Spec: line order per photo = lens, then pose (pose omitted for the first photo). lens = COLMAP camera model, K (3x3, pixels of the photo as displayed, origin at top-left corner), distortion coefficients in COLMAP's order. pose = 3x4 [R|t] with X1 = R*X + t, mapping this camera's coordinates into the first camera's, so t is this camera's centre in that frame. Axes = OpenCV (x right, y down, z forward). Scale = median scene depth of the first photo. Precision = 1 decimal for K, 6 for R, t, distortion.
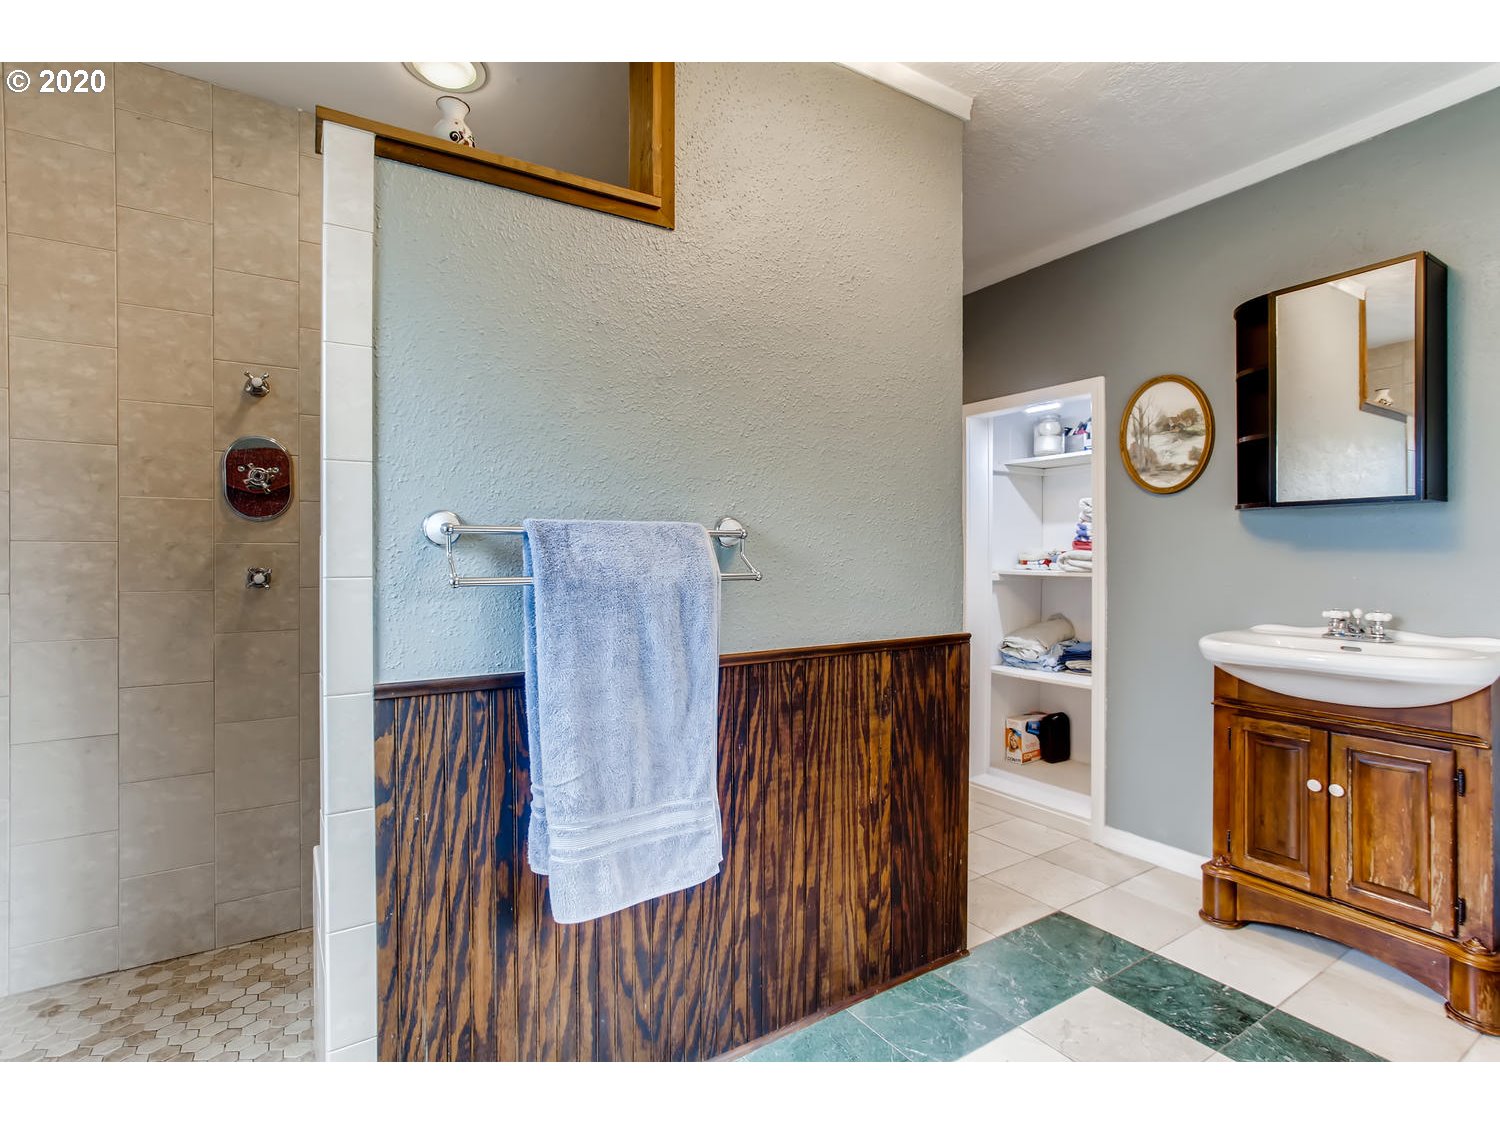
lens RADIAL K [[732.1, 0, 757.3], [0, 732.1, 548.9], [0, 0, 1]] dist [-0.033140, 0.018849]
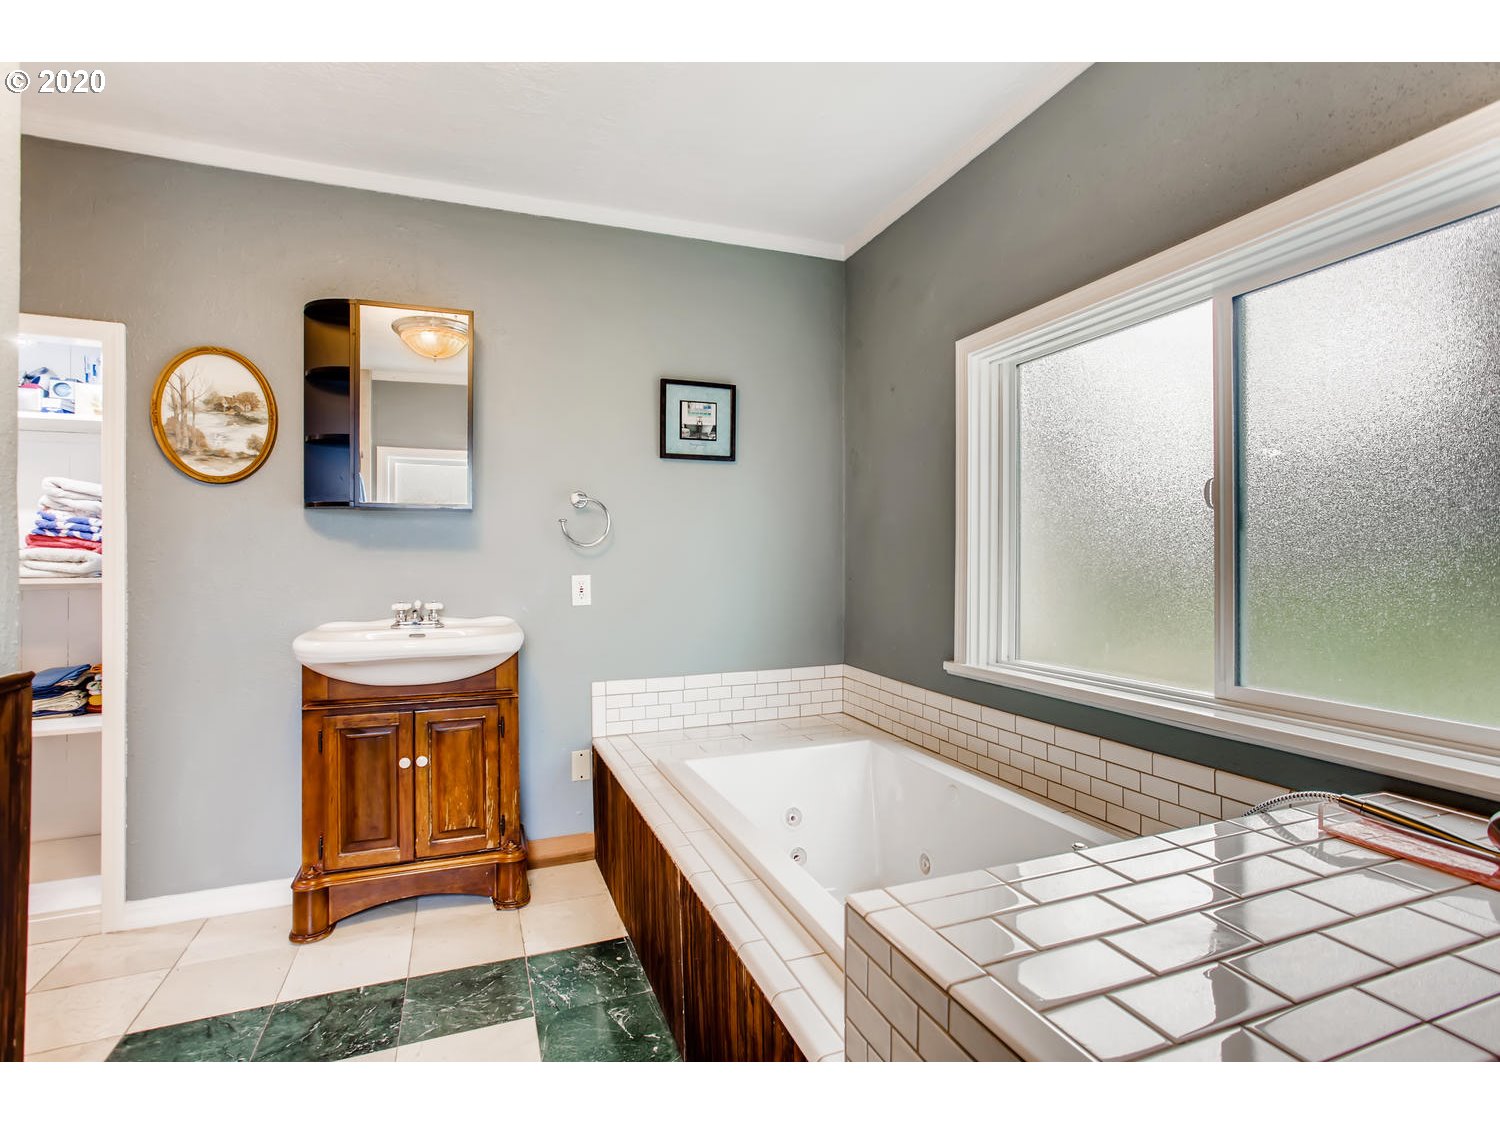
lens RADIAL K [[732.1, 0, 757.3], [0, 732.1, 548.9], [0, 0, 1]] dist [-0.033140, 0.018849]
pose [[0.195124, 0.012840, 0.980695, -0.195342], [-0.005041, 0.999914, -0.012089, 0.012129], [-0.980766, -0.002585, 0.195172, 0.242583]]
